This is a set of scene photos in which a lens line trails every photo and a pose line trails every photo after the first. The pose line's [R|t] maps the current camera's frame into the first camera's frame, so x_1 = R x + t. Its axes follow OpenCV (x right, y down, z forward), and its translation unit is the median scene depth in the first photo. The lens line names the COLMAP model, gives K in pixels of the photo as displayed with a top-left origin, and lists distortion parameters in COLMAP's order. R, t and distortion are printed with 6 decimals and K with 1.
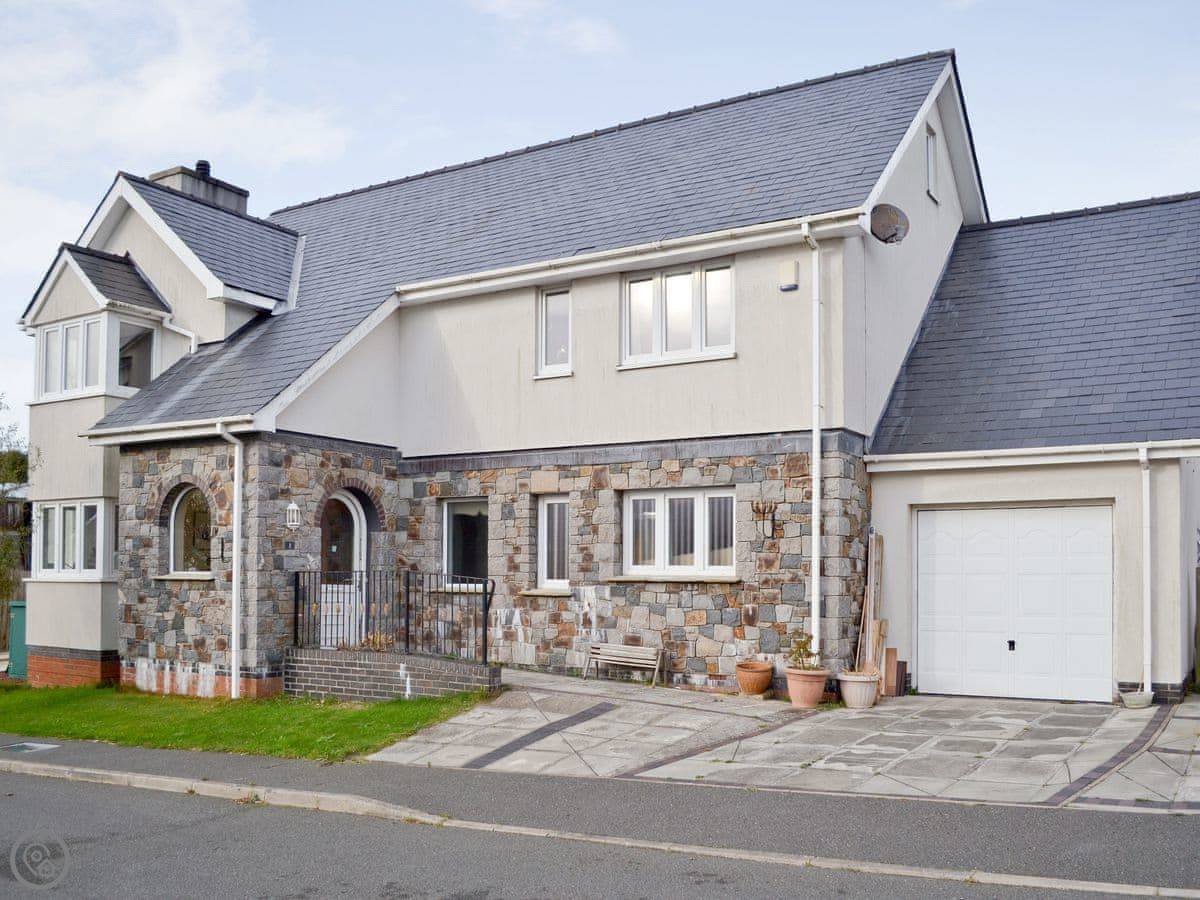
lens RADIAL K [[1067.8, 0, 600.0], [0, 1067.8, 450.0], [0, 0, 1]] dist [-0.052927, 0.010188]
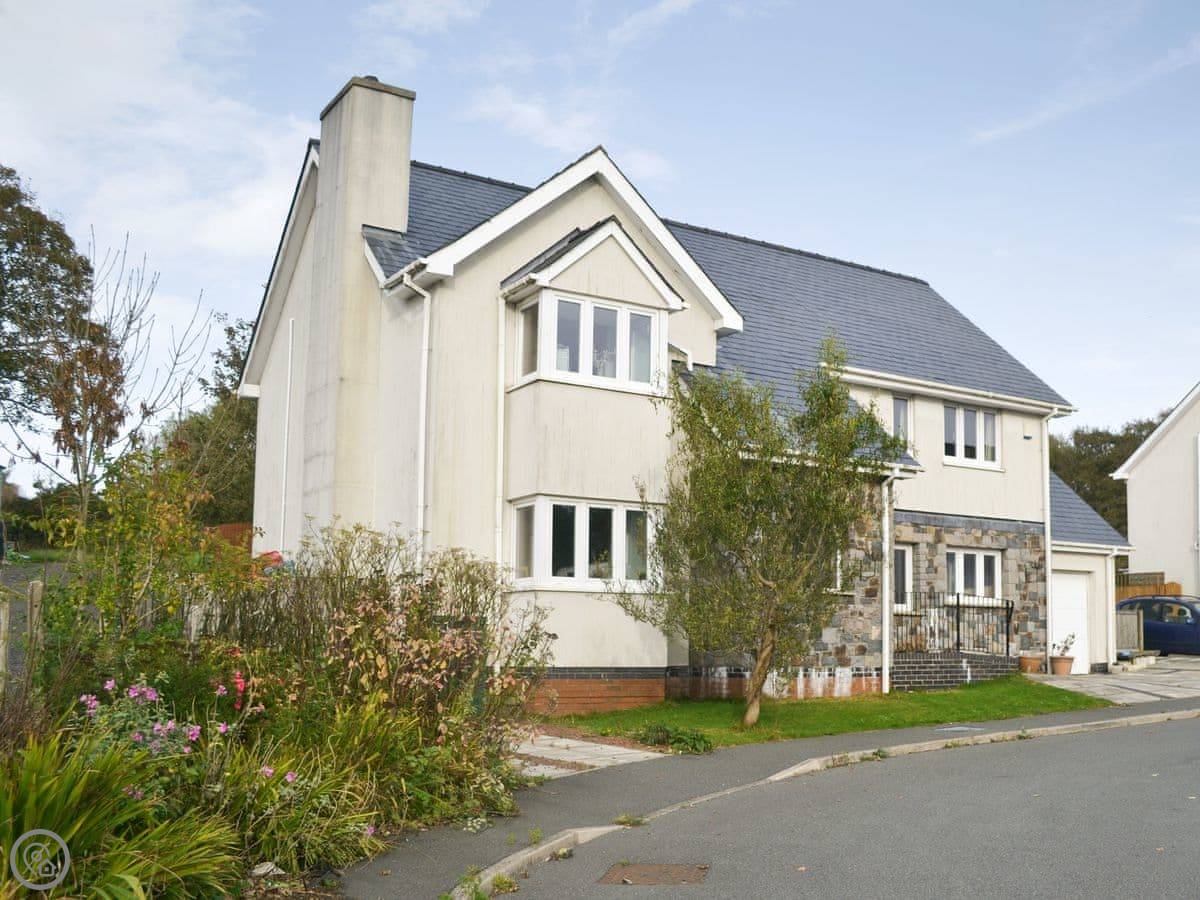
lens RADIAL K [[1295.5, 0, 600.0], [0, 1295.5, 450.0], [0, 0, 1]] dist [-0.004357, 0.004647]
pose [[0.425991, 0.139598, 0.893892, -1.817972], [-0.106244, 0.988907, -0.103805, 0.145068], [-0.898467, -0.050751, 0.436097, 0.648540]]
